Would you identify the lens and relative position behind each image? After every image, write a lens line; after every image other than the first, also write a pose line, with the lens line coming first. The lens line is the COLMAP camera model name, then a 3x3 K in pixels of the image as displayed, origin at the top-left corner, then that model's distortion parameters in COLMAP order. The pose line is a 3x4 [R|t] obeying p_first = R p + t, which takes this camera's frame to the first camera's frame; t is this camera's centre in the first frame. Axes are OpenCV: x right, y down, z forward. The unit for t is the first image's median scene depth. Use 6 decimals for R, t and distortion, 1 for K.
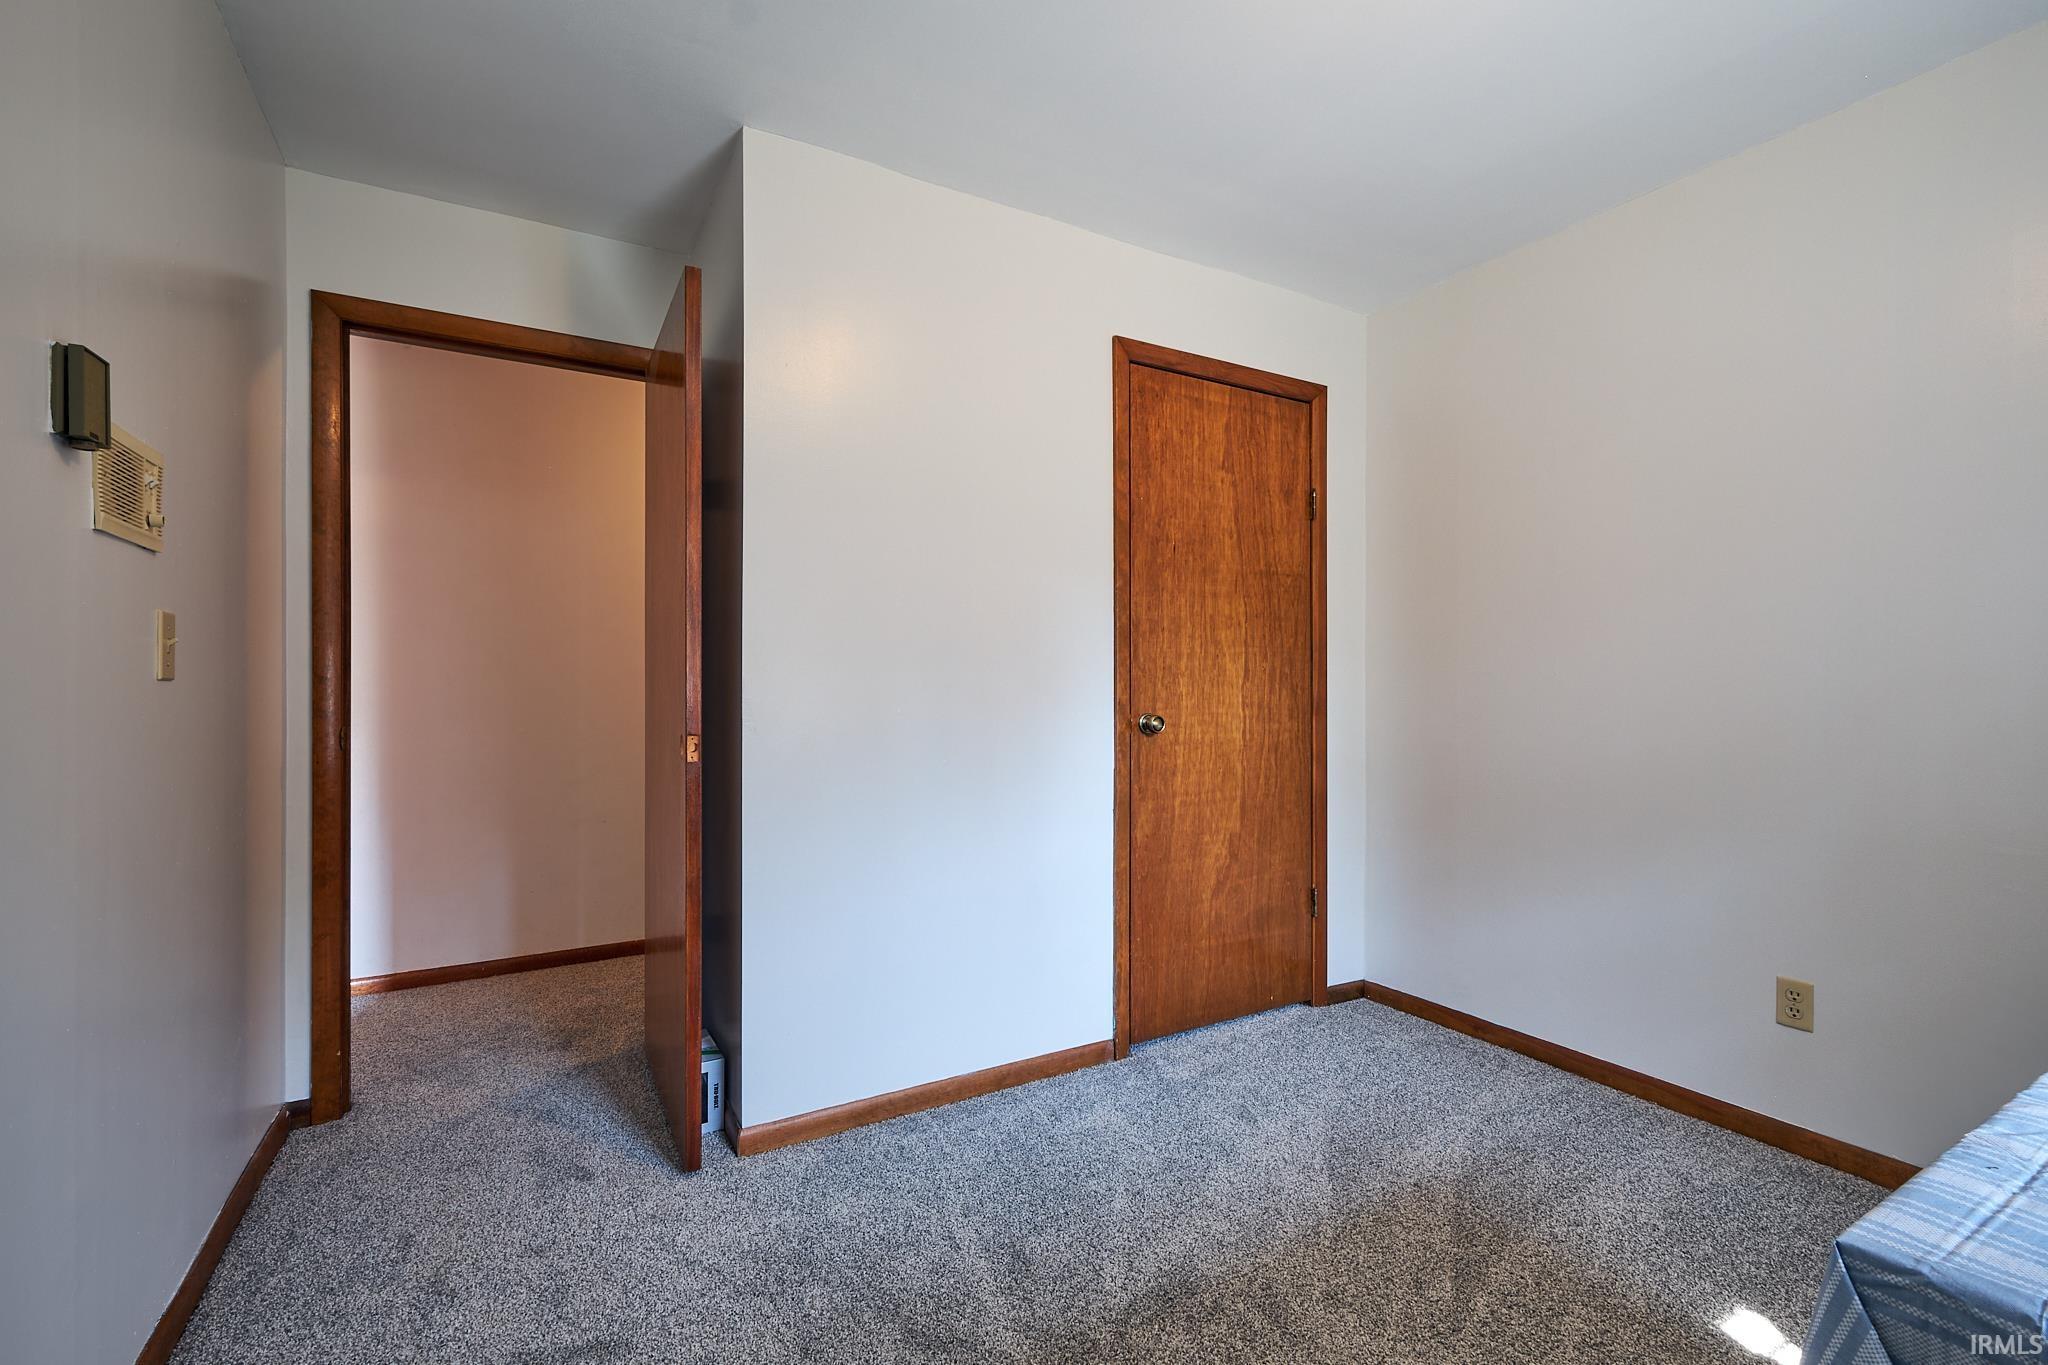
lens RADIAL K [[895.8, 0, 1024.0], [0, 895.8, 682.5], [0, 0, 1]] dist [-0.001859, -0.000140]
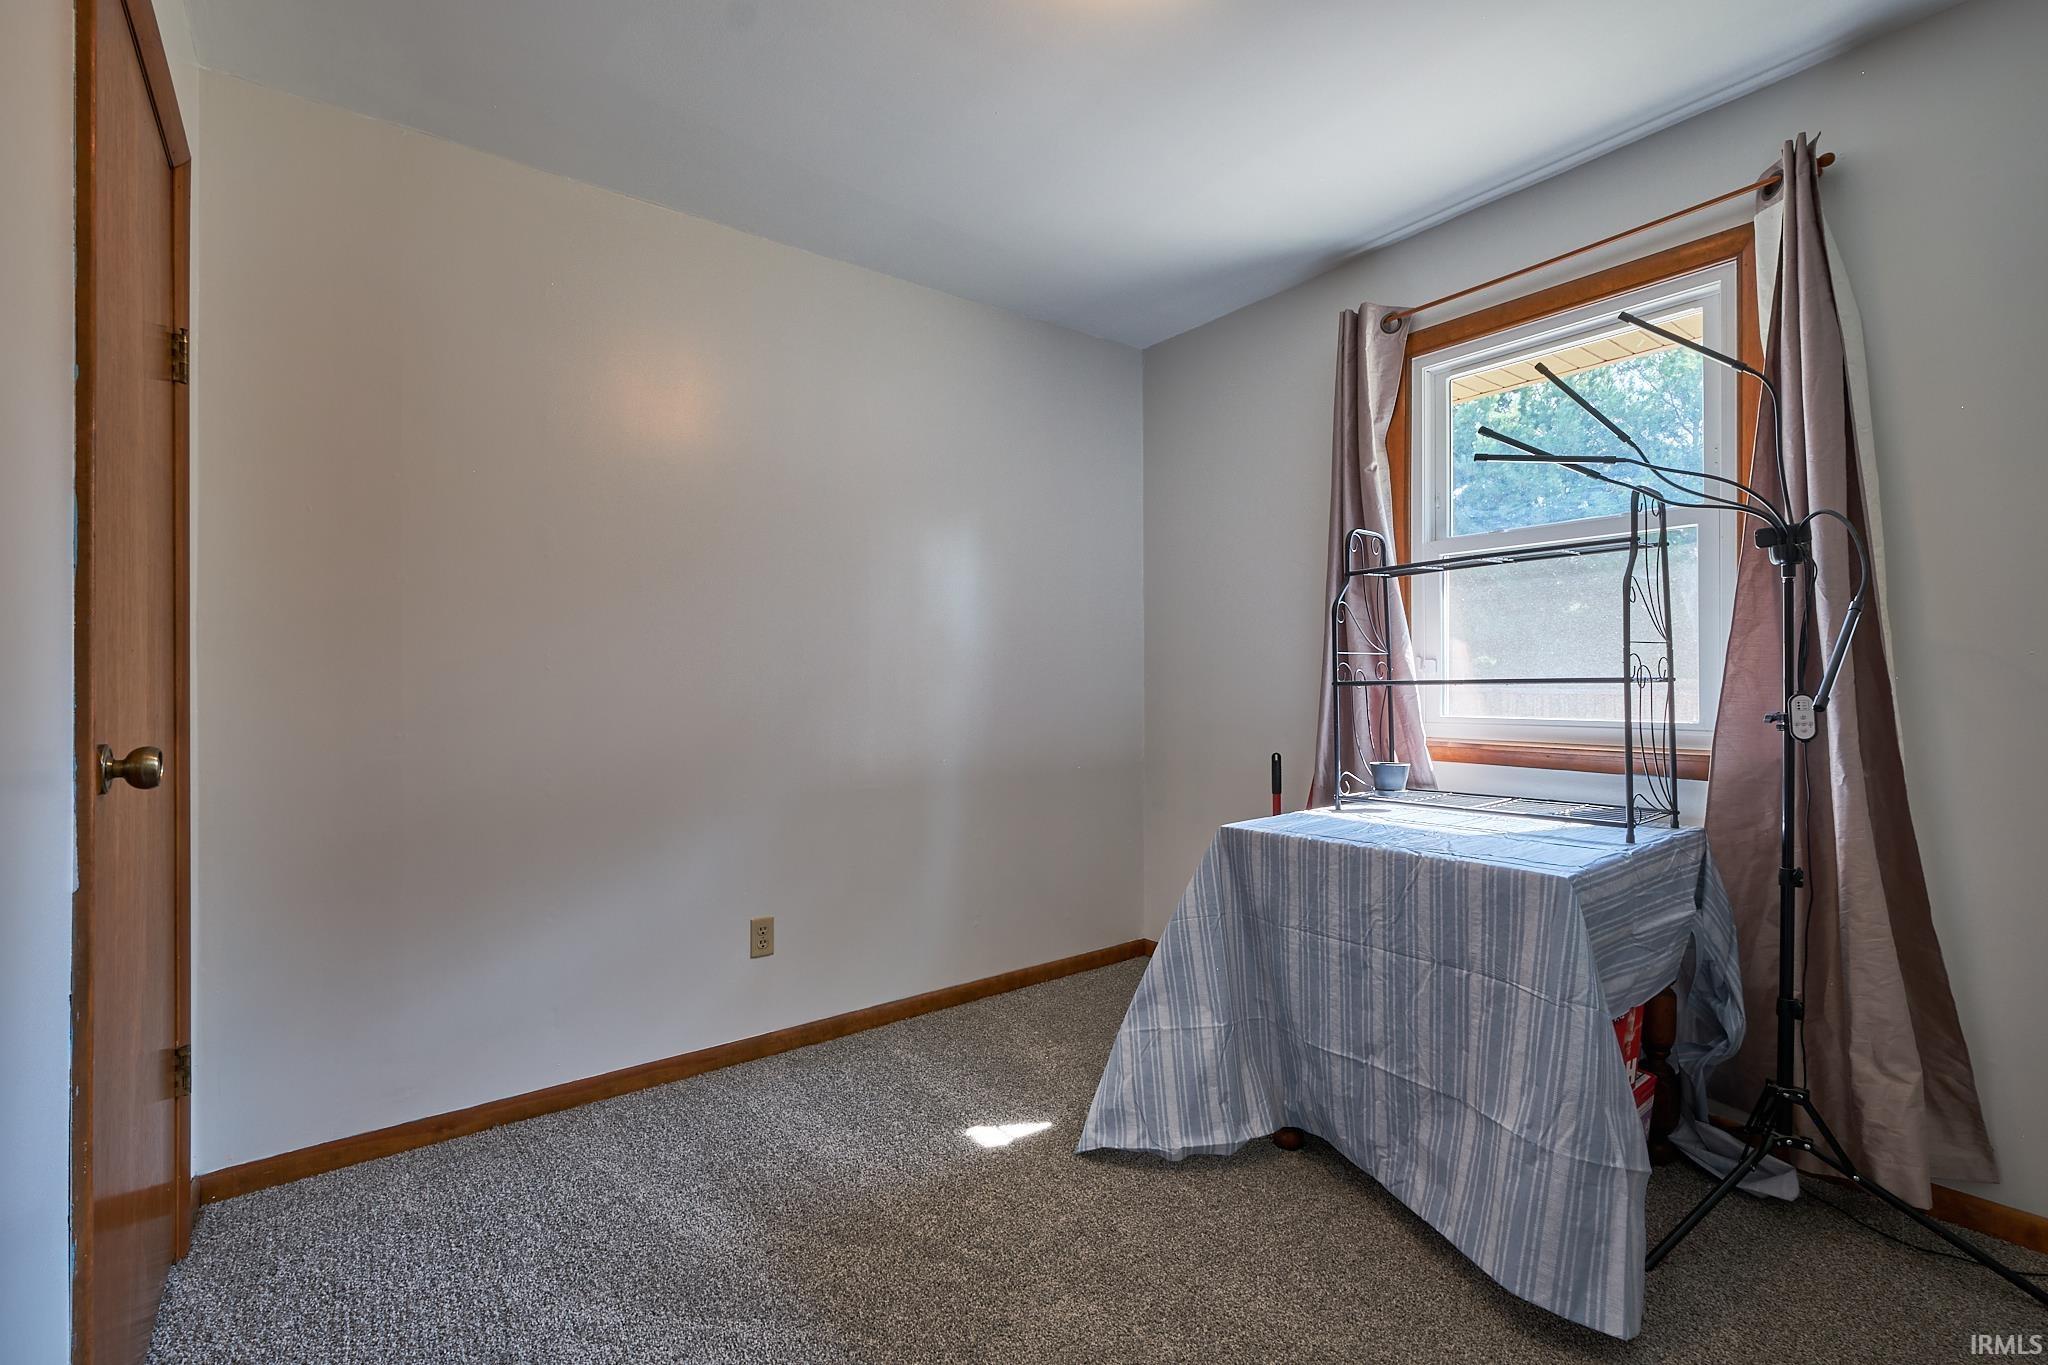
lens RADIAL K [[895.8, 0, 1024.0], [0, 895.8, 682.5], [0, 0, 1]] dist [-0.001859, -0.000140]
pose [[-0.136569, 0.004655, 0.990620, -0.424203], [-0.000403, 0.999989, -0.004754, 0.011497], [-0.990631, -0.001048, -0.136565, 0.810215]]
